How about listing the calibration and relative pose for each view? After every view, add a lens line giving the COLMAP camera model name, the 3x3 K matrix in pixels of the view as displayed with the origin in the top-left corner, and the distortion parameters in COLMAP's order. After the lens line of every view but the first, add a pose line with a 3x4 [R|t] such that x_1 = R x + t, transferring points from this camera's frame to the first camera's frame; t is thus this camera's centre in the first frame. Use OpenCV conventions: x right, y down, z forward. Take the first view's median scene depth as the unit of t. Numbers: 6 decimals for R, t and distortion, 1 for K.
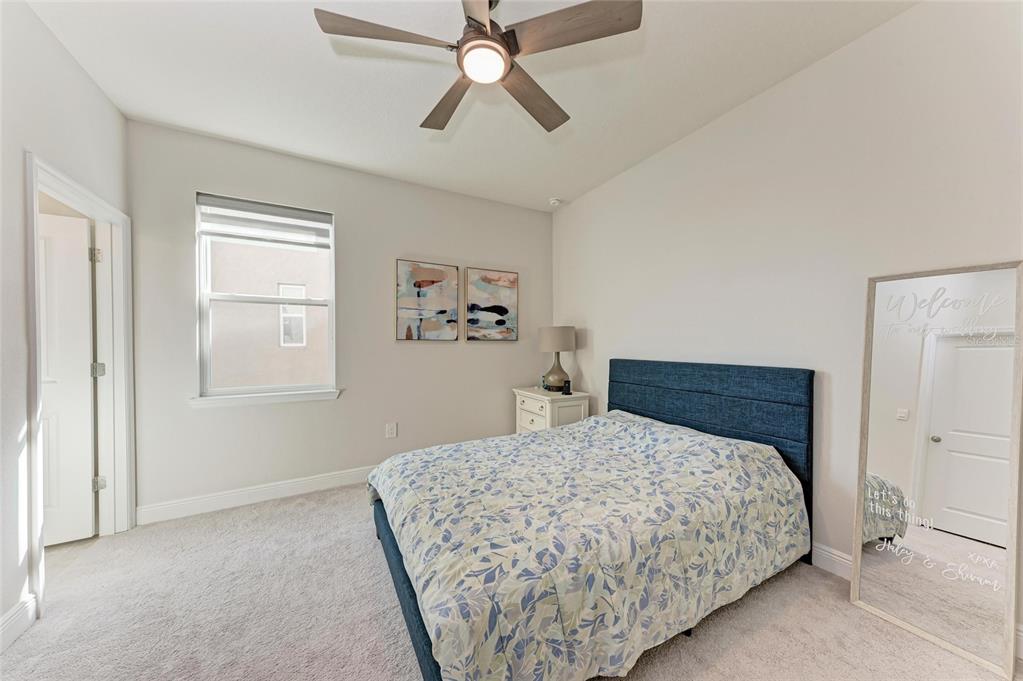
lens RADIAL K [[351.6, 0, 523.9], [0, 351.6, 345.2], [0, 0, 1]] dist [0.013334, -0.002606]
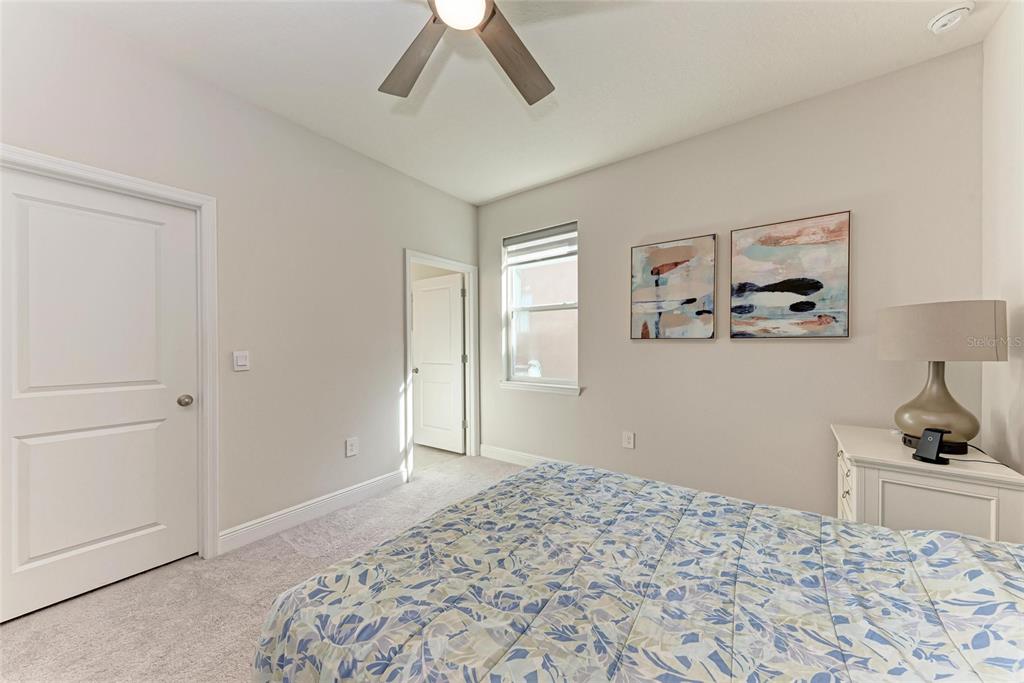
lens RADIAL K [[351.9, 0, 512.3], [0, 351.9, 346.6], [0, 0, 1]] dist [0.013334, -0.002606]
pose [[0.399102, 0.008330, -0.916869, 0.378423], [-0.000422, 0.999960, 0.008901, -0.004409], [0.916906, -0.003166, 0.399090, 0.427909]]
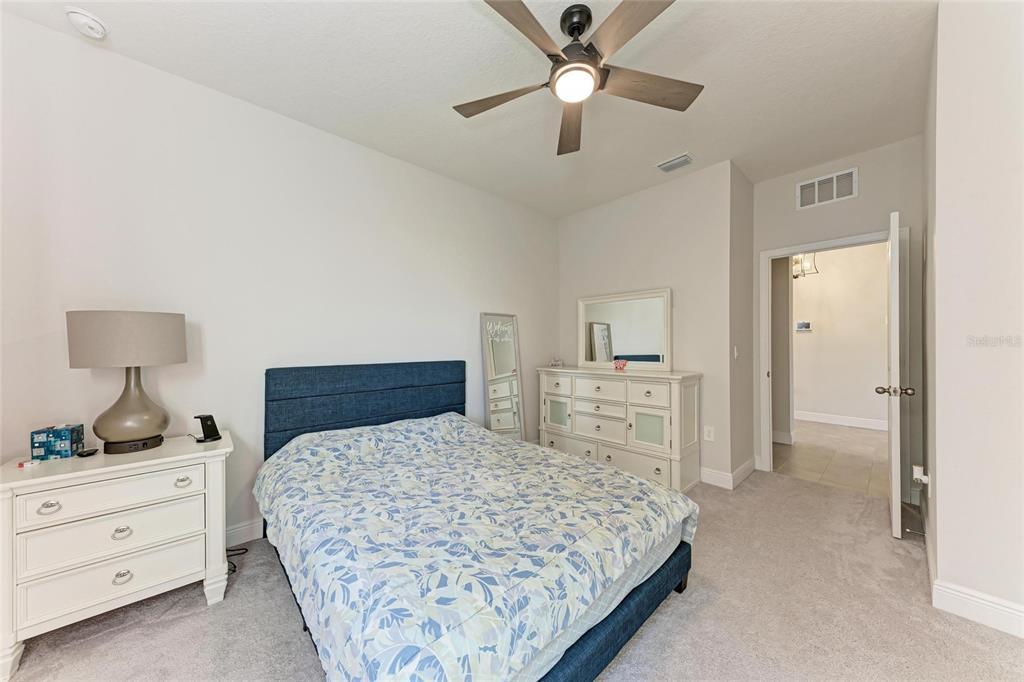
lens RADIAL K [[351.9, 0, 508.1], [0, 351.9, 343.5], [0, 0, 1]] dist [0.013334, -0.002606]
pose [[-0.211460, 0.004745, 0.977375, -0.619844], [0.016121, 0.999869, -0.001366, -0.004064], [-0.977254, 0.015468, -0.211509, 0.789128]]
